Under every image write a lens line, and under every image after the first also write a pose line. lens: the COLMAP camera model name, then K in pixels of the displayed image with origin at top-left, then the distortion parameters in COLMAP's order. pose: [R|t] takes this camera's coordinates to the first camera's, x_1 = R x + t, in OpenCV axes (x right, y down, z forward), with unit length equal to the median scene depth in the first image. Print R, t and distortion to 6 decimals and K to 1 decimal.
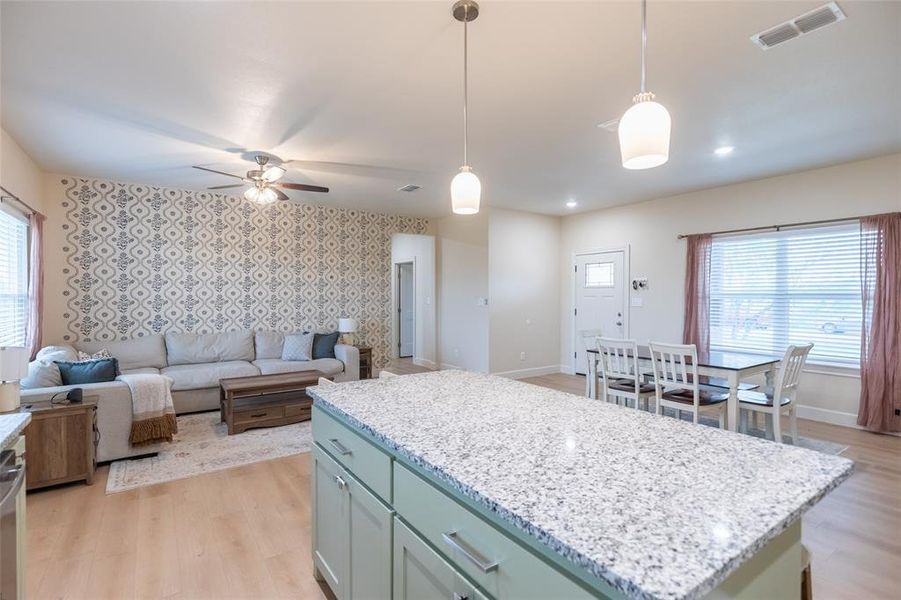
lens RADIAL K [[431.9, 0, 450.5], [0, 431.9, 300.0], [0, 0, 1]] dist [-0.010246, 0.000195]
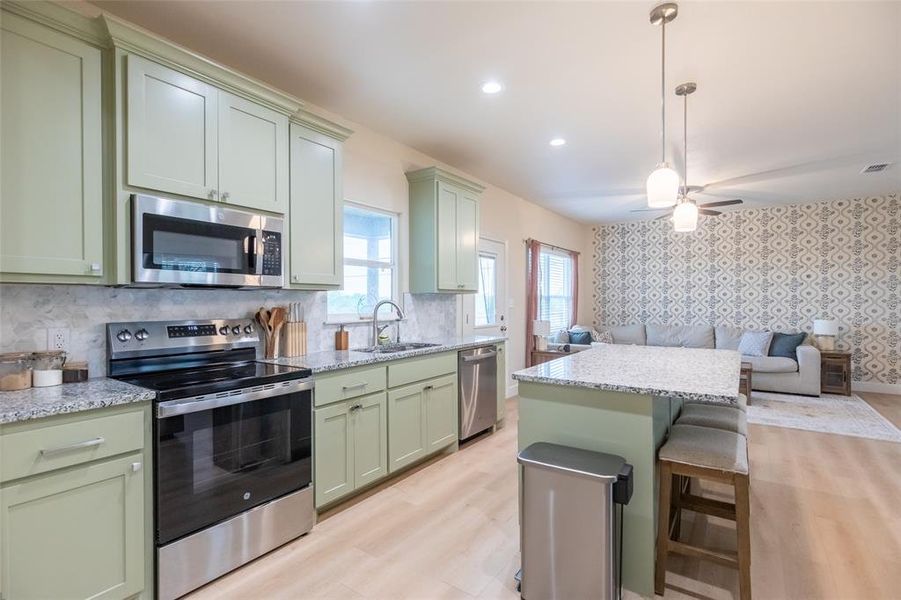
lens RADIAL K [[421.9, 0, 449.1], [0, 421.9, 303.0], [0, 0, 1]] dist [-0.000576, -0.000414]
pose [[0.337317, 0.001662, -0.941390, 0.430570], [-0.006091, 0.999981, -0.000417, 0.014818], [0.941371, 0.005875, 0.337321, -0.080445]]
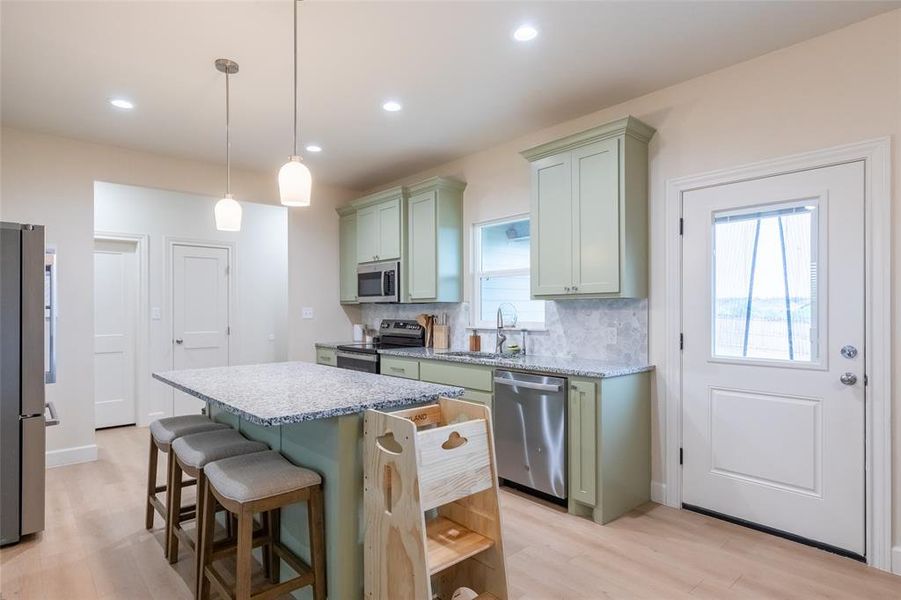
lens RADIAL K [[492.9, 0, 446.1], [0, 492.9, 307.4], [0, 0, 1]] dist [0.001091, -0.000402]
pose [[-0.993875, 0.002071, -0.110493, -0.064378], [0.001598, 0.999989, 0.004365, 0.004456], [0.110501, 0.004161, -0.993867, 0.830217]]
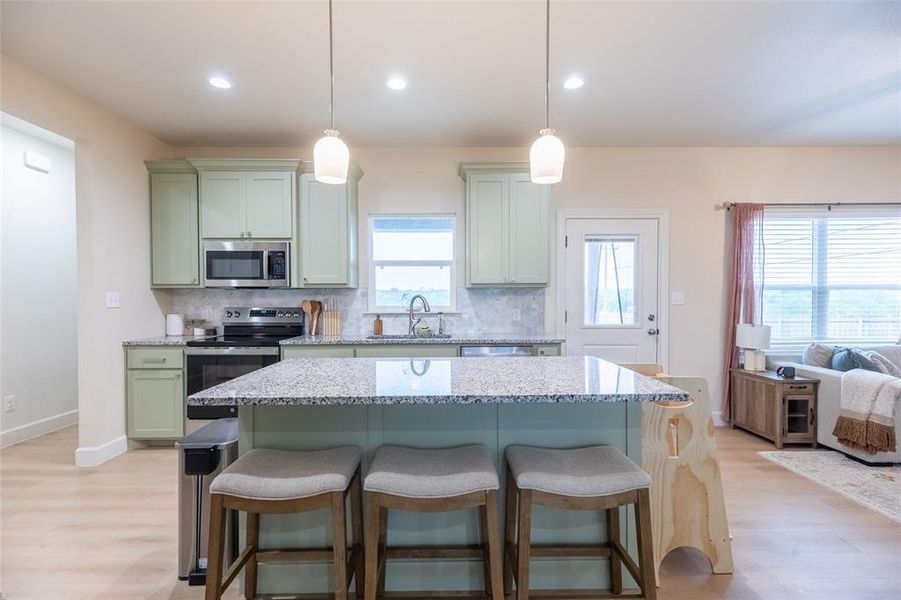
lens RADIAL K [[408.7, 0, 450.1], [0, 408.7, 304.0], [0, 0, 1]] dist [0.009125, -0.000476]
pose [[-0.568389, 0.011235, -0.822683, 0.338403], [-0.005517, 0.999832, 0.017466, 0.013607], [0.822741, 0.014466, -0.568232, 0.521441]]
